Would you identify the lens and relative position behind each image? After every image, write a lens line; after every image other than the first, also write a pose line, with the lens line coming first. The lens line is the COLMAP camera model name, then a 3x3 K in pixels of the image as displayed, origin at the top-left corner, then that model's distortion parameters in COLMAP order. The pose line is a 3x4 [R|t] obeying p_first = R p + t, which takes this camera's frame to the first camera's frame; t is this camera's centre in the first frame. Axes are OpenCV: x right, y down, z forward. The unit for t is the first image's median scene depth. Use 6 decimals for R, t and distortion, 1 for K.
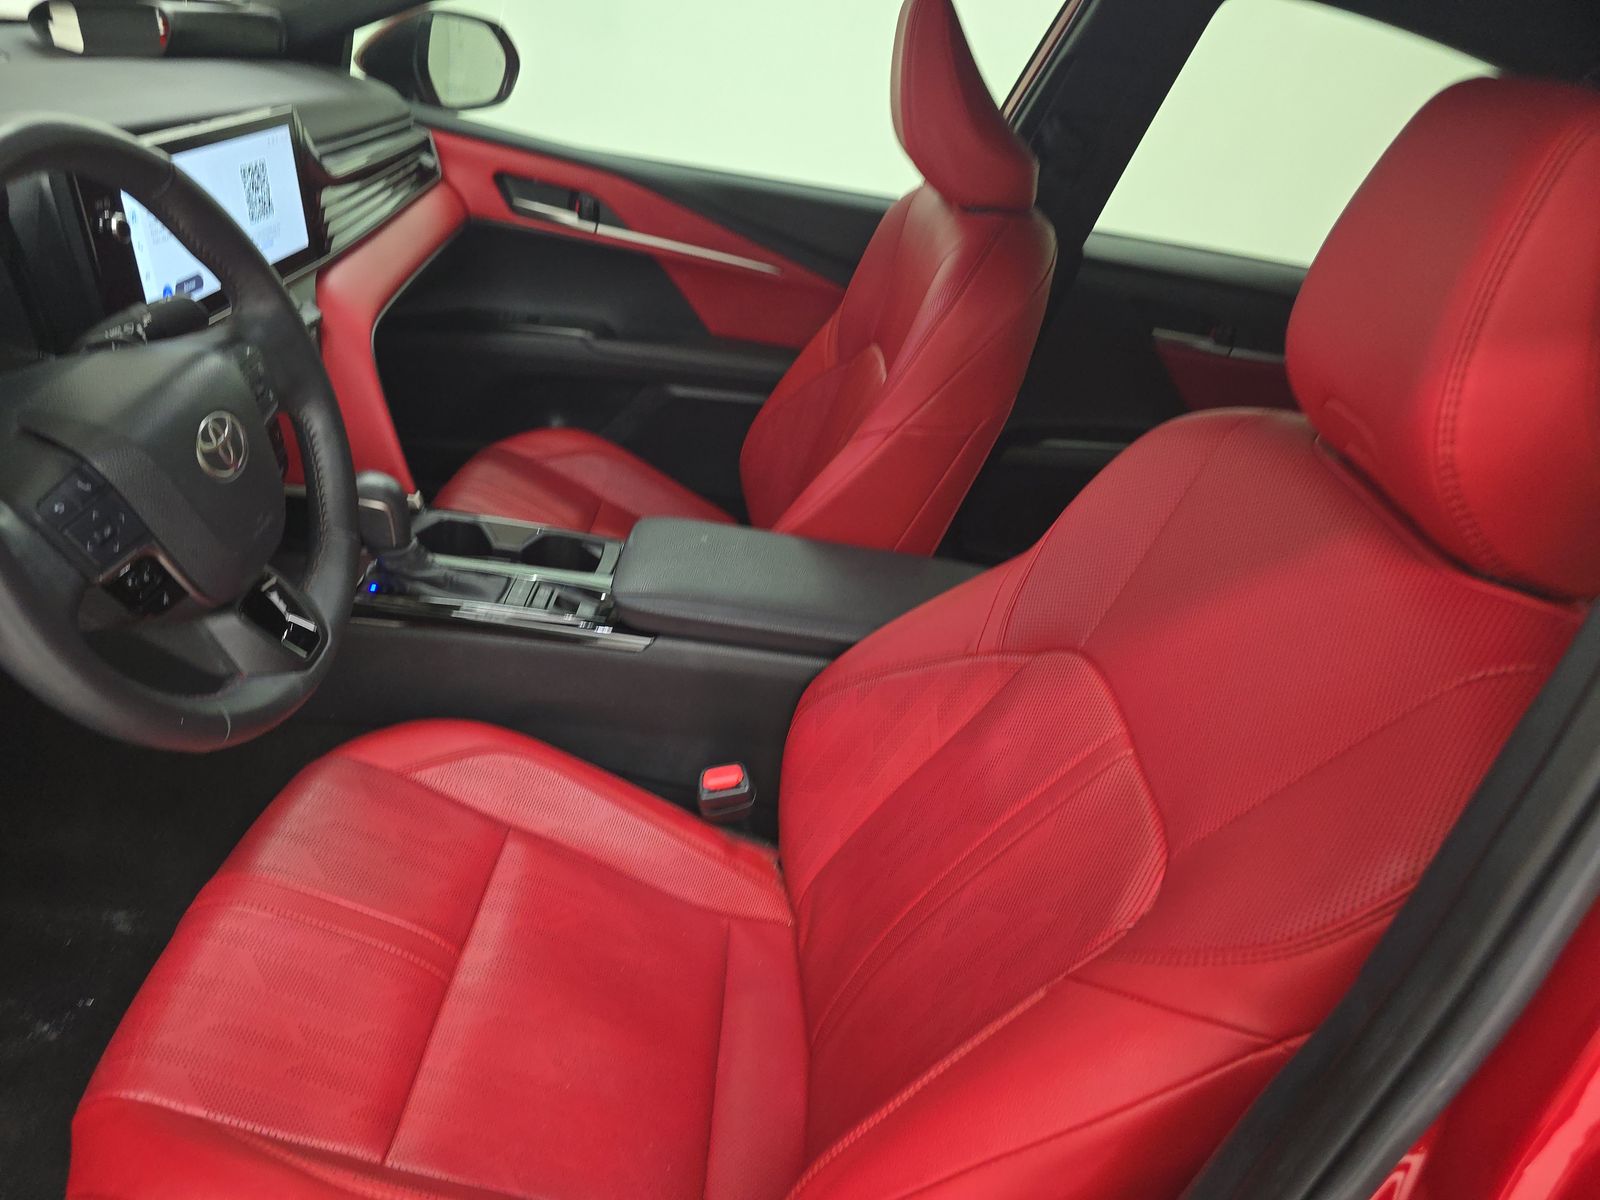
lens RADIAL K [[1090.5, 0, 795.7], [0, 1090.5, 598.7], [0, 0, 1]] dist [0.056762, -0.058011]
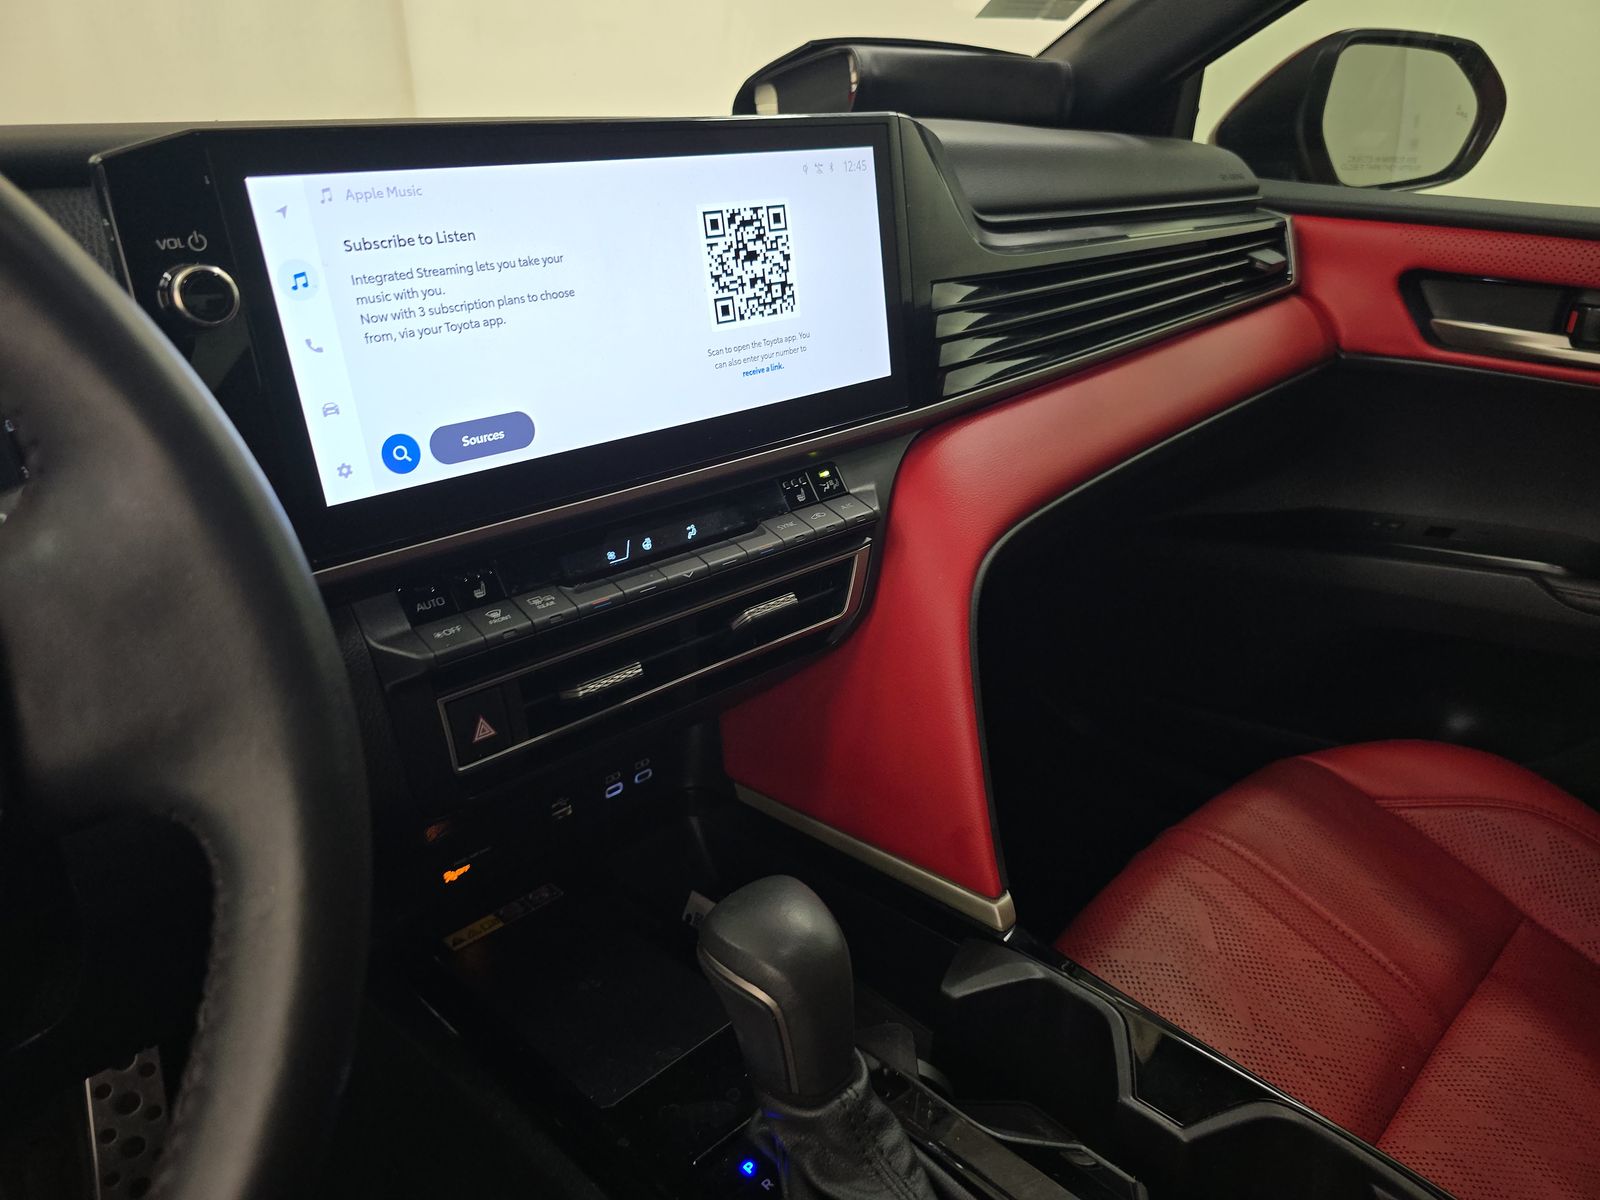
lens RADIAL K [[1090.5, 0, 795.7], [0, 1090.5, 598.7], [0, 0, 1]] dist [0.056762, -0.058011]
pose [[0.685534, 0.099953, -0.721146, -0.066573], [-0.221802, 0.972117, -0.076111, -0.119152], [0.693431, 0.212129, 0.688589, 0.444378]]
